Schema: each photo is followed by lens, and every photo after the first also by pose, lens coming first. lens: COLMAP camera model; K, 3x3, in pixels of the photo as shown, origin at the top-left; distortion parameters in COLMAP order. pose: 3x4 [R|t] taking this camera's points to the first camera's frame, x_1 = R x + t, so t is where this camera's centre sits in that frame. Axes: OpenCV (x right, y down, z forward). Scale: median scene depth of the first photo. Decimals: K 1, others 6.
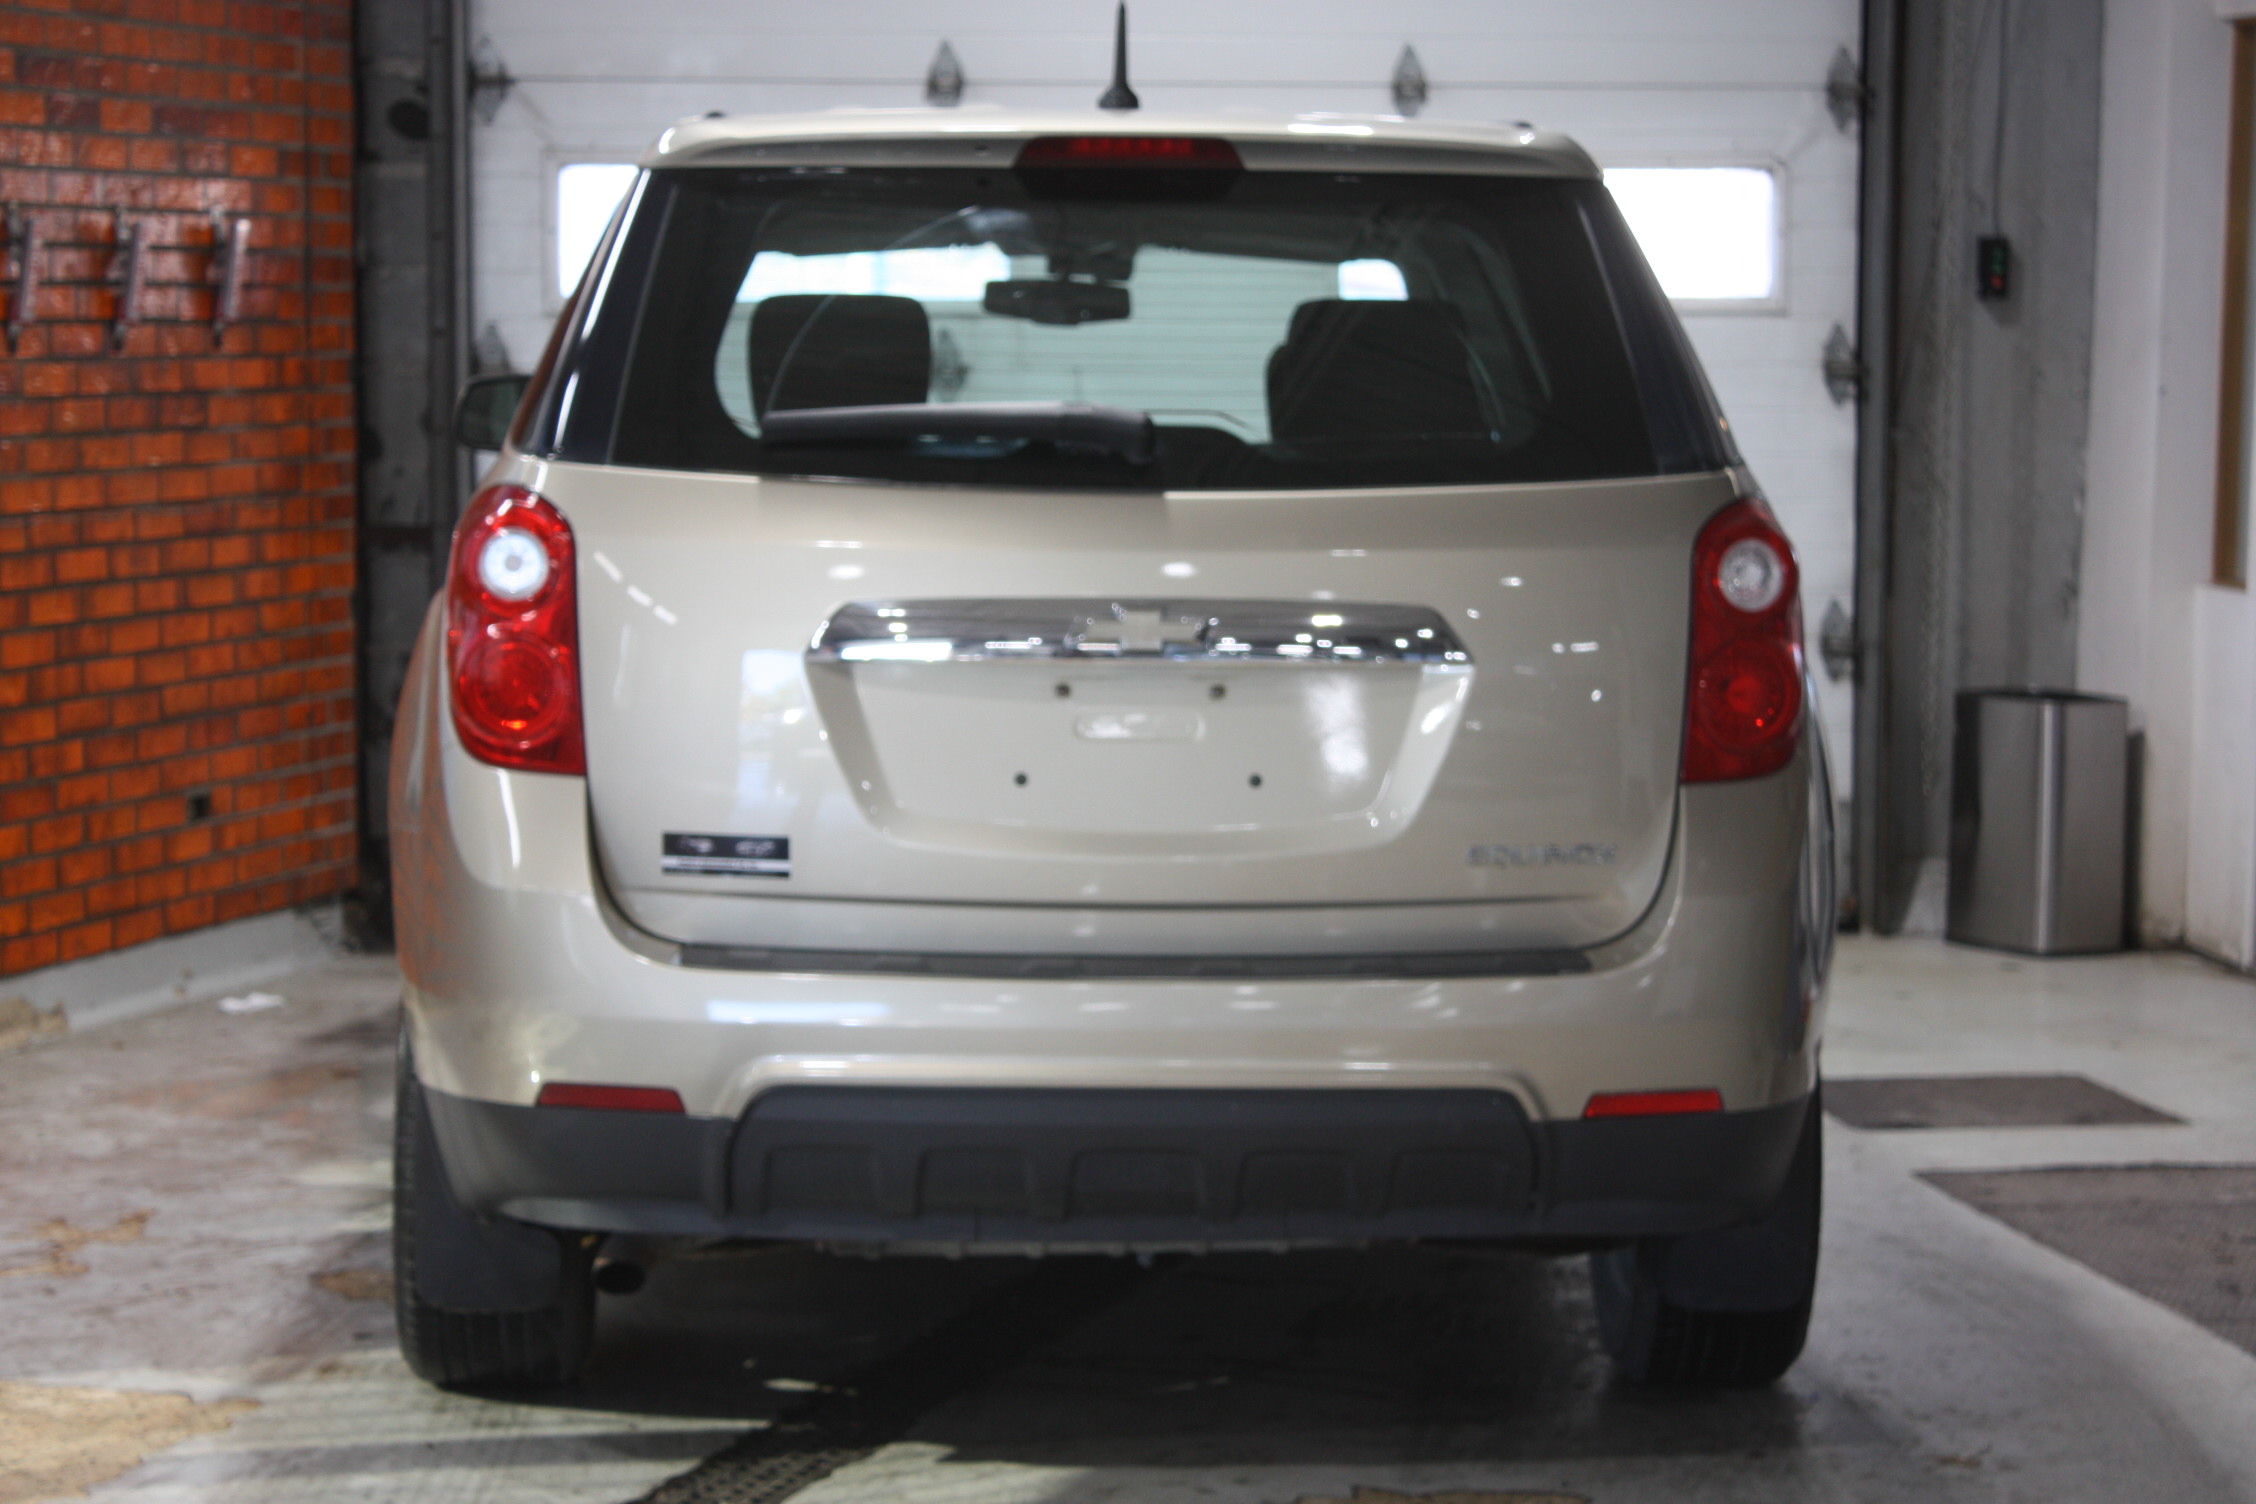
lens RADIAL K [[5333.2, 0, 1123.0], [0, 5333.2, 745.9], [0, 0, 1]] dist [0.189228, 0.000000]
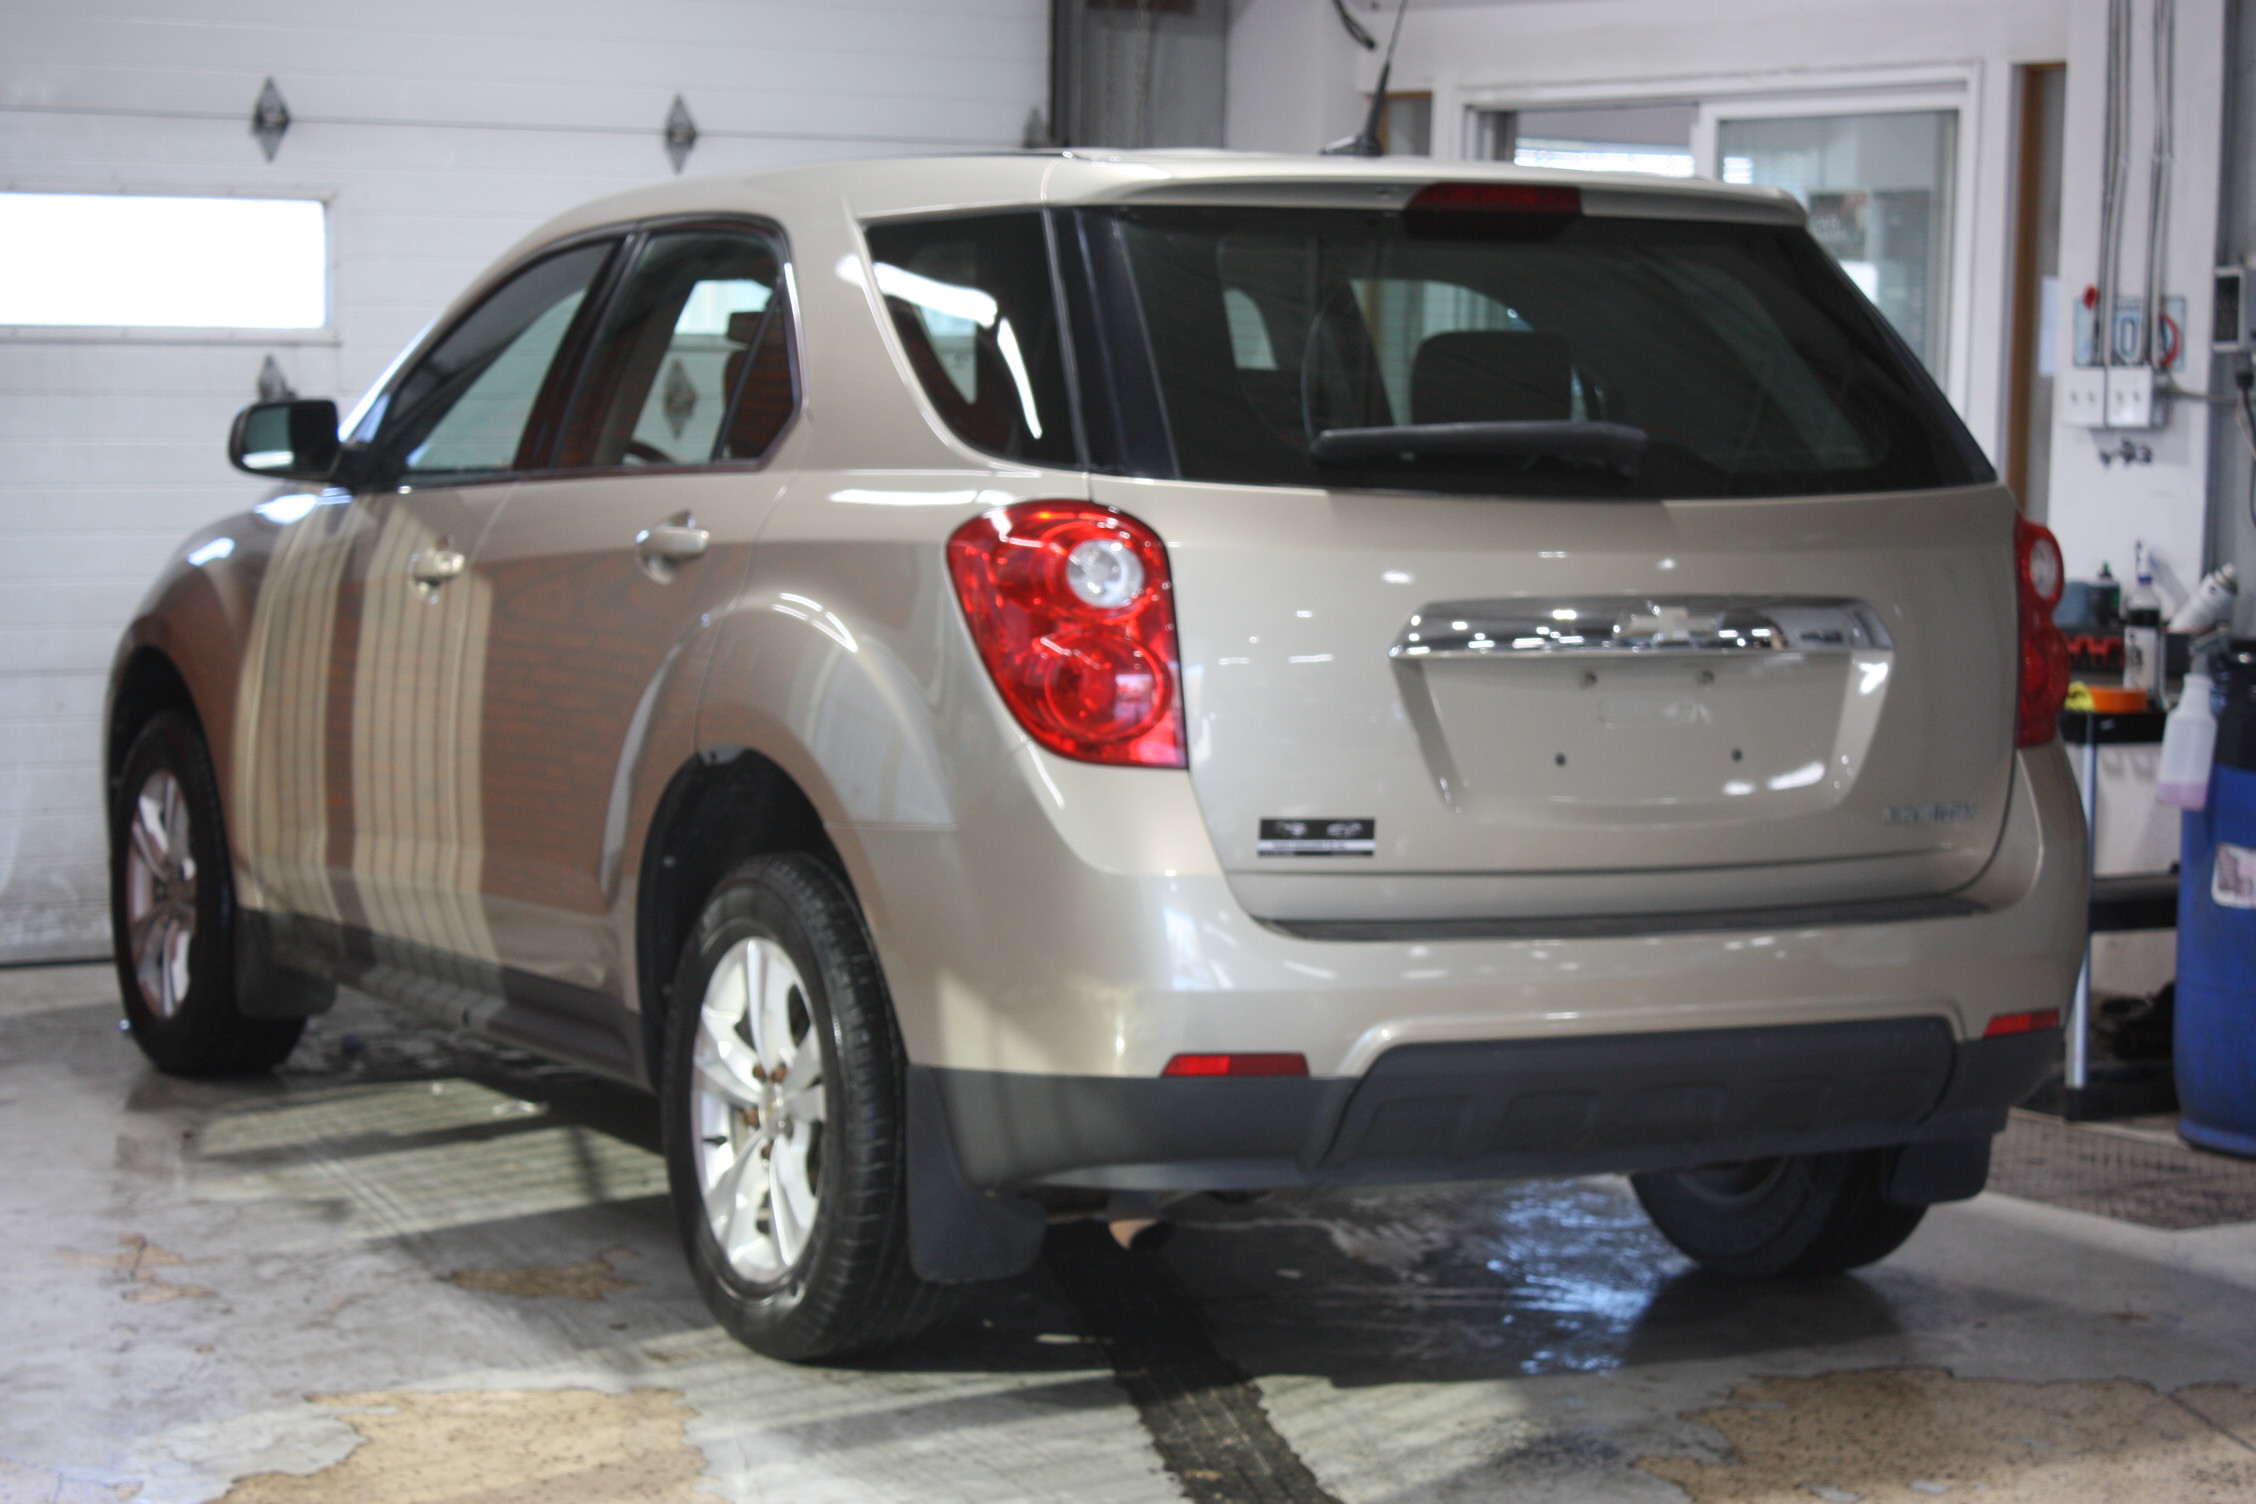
lens RADIAL K [[5131.7, 0, 1131.8], [0, 5131.7, 757.5], [0, 0, 1]] dist [0.108484, 0.000000]
pose [[0.906051, -0.029876, 0.422112, -0.547352], [0.031055, 0.999509, 0.004083, -0.001253], [-0.422027, 0.009410, 0.906534, 0.066092]]
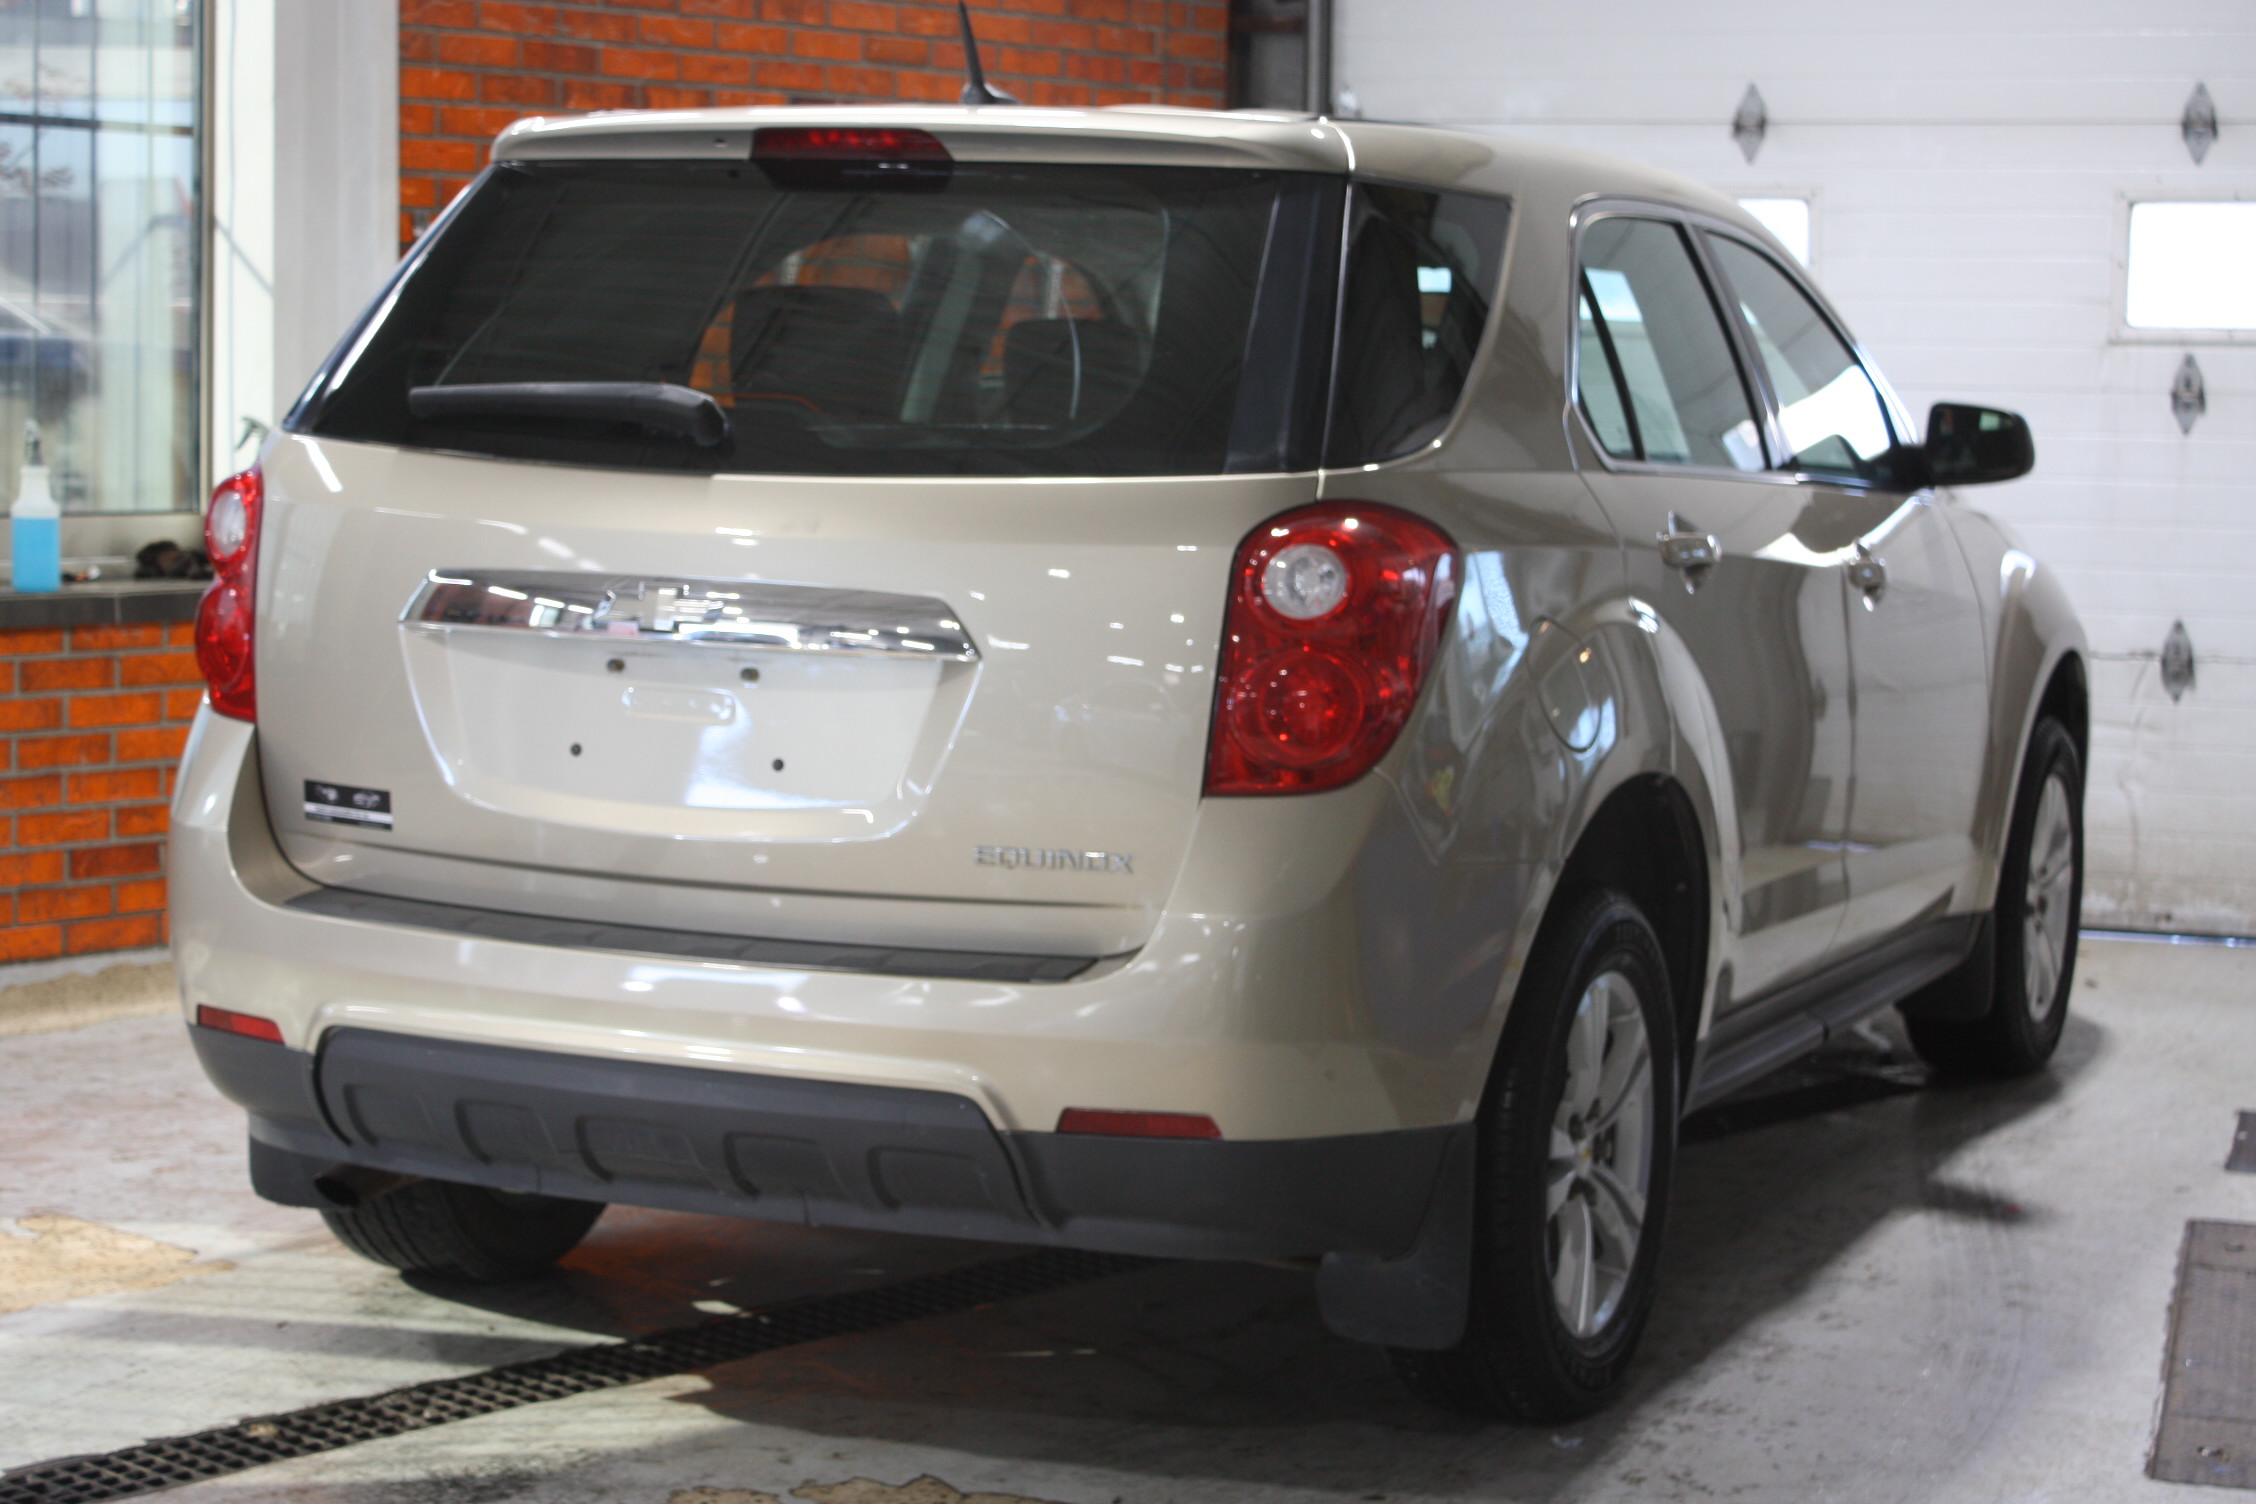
lens RADIAL K [[4201.6, 0, 1130.5], [0, 4201.6, 753.3], [0, 0, 1]] dist [0.107175, 0.000000]
pose [[0.897007, 0.059960, -0.437930, 0.426532], [-0.054973, 0.998198, 0.024070, -0.018134], [0.438584, 0.002483, 0.898687, 0.317324]]
